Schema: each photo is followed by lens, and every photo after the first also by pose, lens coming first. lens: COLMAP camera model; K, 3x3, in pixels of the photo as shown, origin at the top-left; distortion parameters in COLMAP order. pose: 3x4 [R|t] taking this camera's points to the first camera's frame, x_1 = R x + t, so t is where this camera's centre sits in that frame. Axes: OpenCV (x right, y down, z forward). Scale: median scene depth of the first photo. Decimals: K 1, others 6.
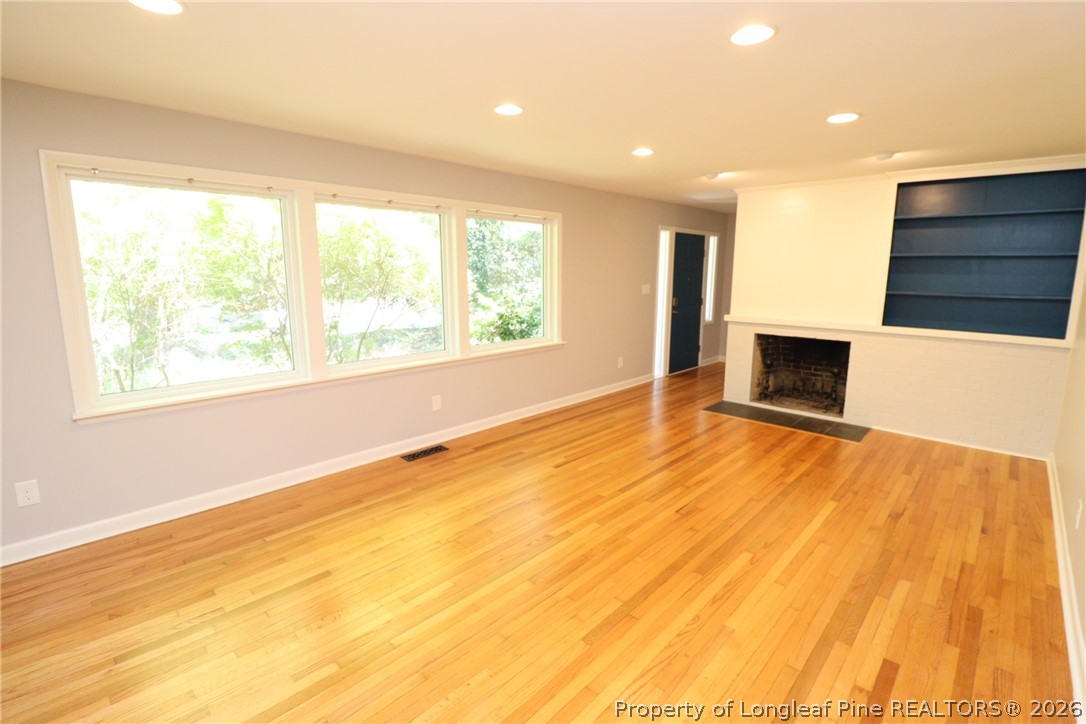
lens RADIAL K [[504.9, 0, 559.7], [0, 504.9, 356.0], [0, 0, 1]] dist [-0.005432, -0.003627]
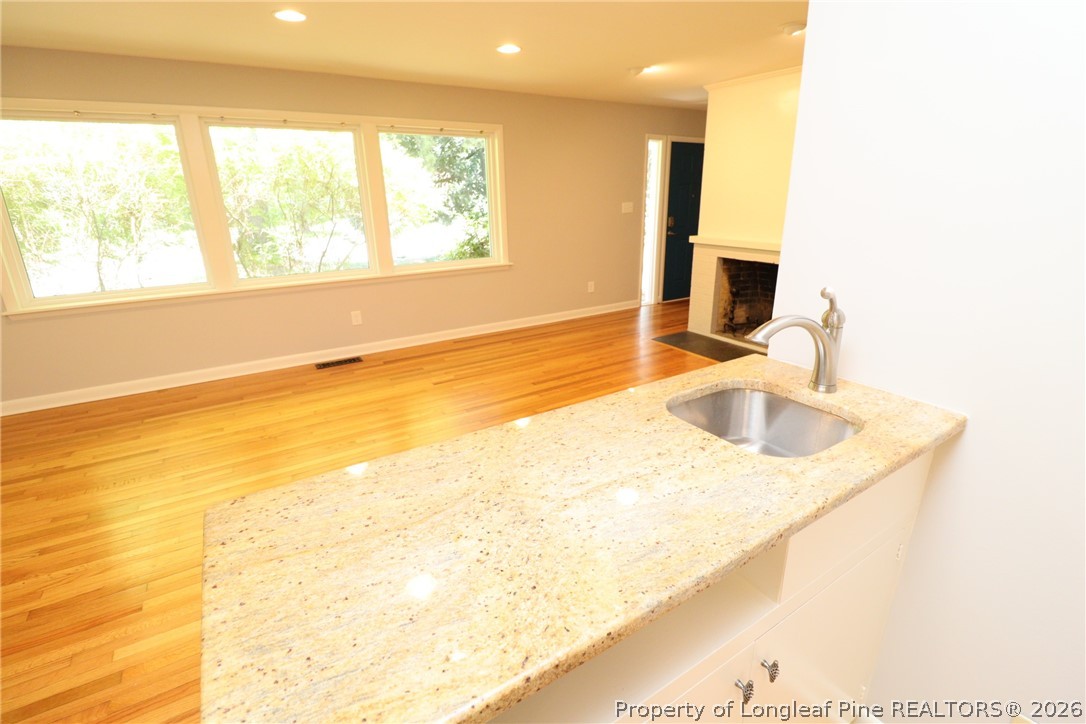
lens RADIAL K [[504.9, 0, 557.6], [0, 504.9, 356.7], [0, 0, 1]] dist [-0.005432, -0.003627]
pose [[0.969092, 0.060428, -0.239184, 0.432361], [-0.024795, 0.988485, 0.149272, 0.003879], [0.245450, -0.138728, 0.959432, 0.068243]]
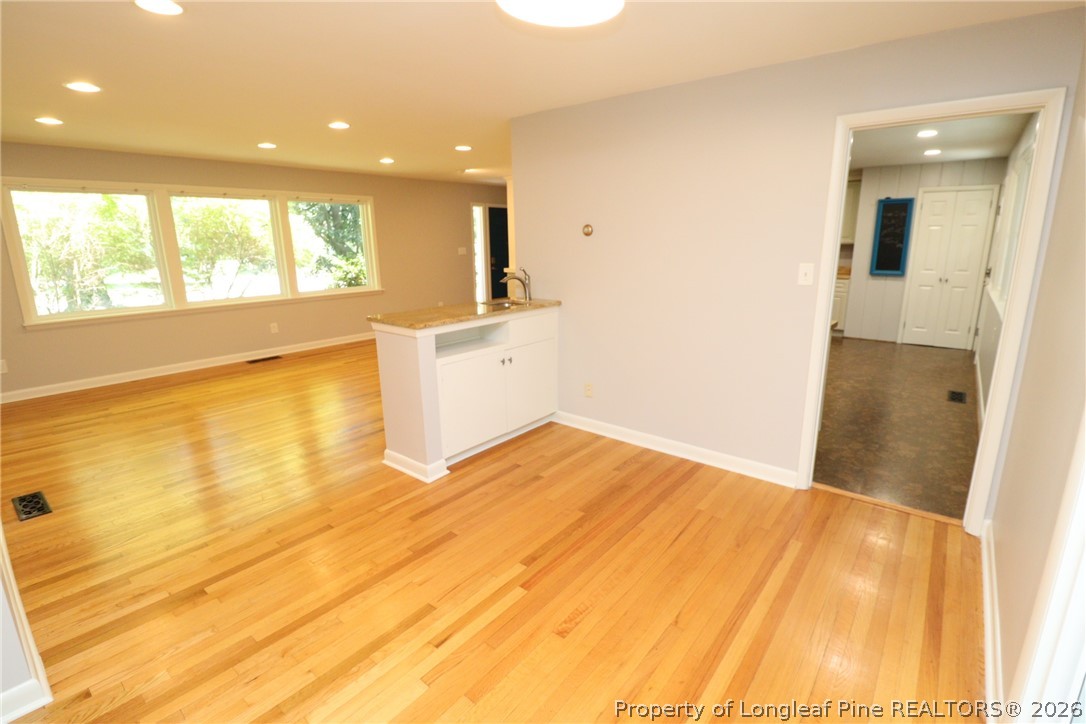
lens RADIAL K [[504.9, 0, 554.7], [0, 504.9, 354.5], [0, 0, 1]] dist [-0.005432, -0.003627]
pose [[0.997842, -0.029651, 0.058579, 0.500460], [0.026205, 0.997929, 0.058741, 0.104972], [-0.060200, -0.057079, 0.996553, -0.550403]]
